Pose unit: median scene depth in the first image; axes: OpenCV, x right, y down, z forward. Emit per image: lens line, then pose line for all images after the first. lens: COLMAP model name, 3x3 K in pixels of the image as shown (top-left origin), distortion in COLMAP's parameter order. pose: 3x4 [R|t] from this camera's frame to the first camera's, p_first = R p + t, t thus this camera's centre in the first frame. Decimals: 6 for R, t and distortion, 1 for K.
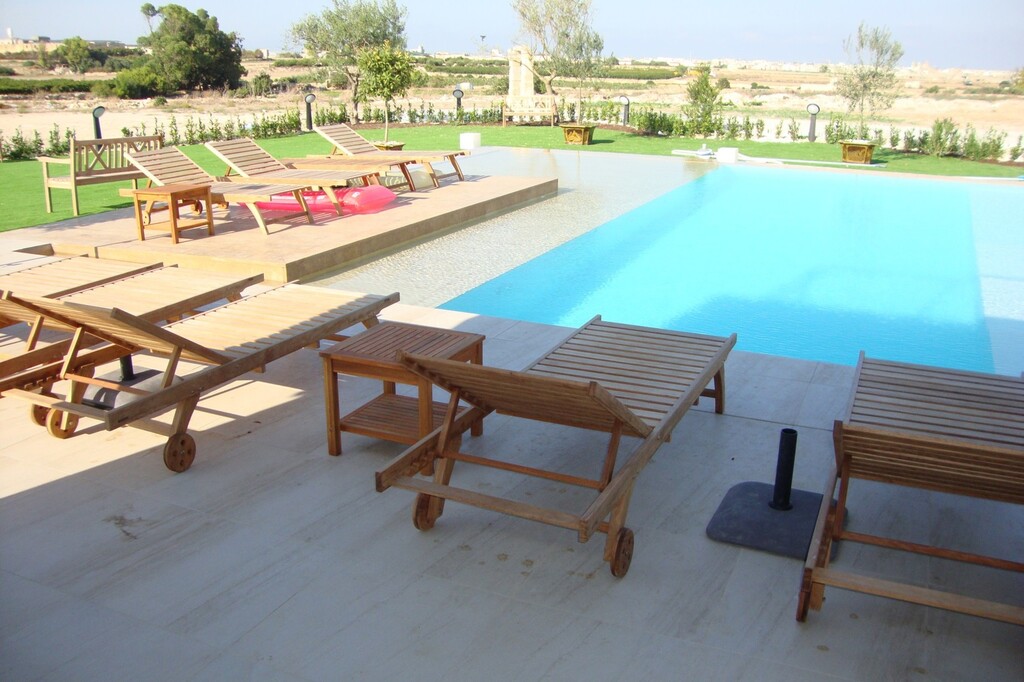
lens RADIAL K [[913.7, 0, 512.0], [0, 913.7, 341.0], [0, 0, 1]] dist [-0.213445, 0.246440]
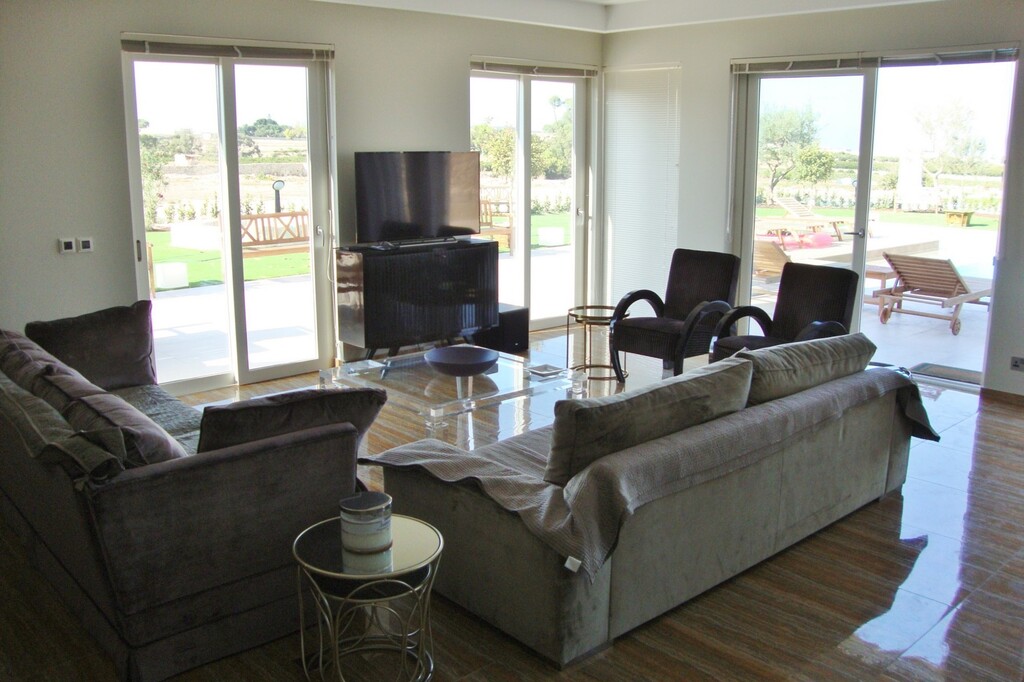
lens RADIAL K [[913.7, 0, 512.0], [0, 913.7, 341.0], [0, 0, 1]] dist [-0.213445, 0.246440]
pose [[0.920167, 0.083084, -0.382608, -0.013950], [-0.119537, 0.990182, -0.072466, 0.083282], [0.372831, 0.112417, 0.921064, -0.271202]]
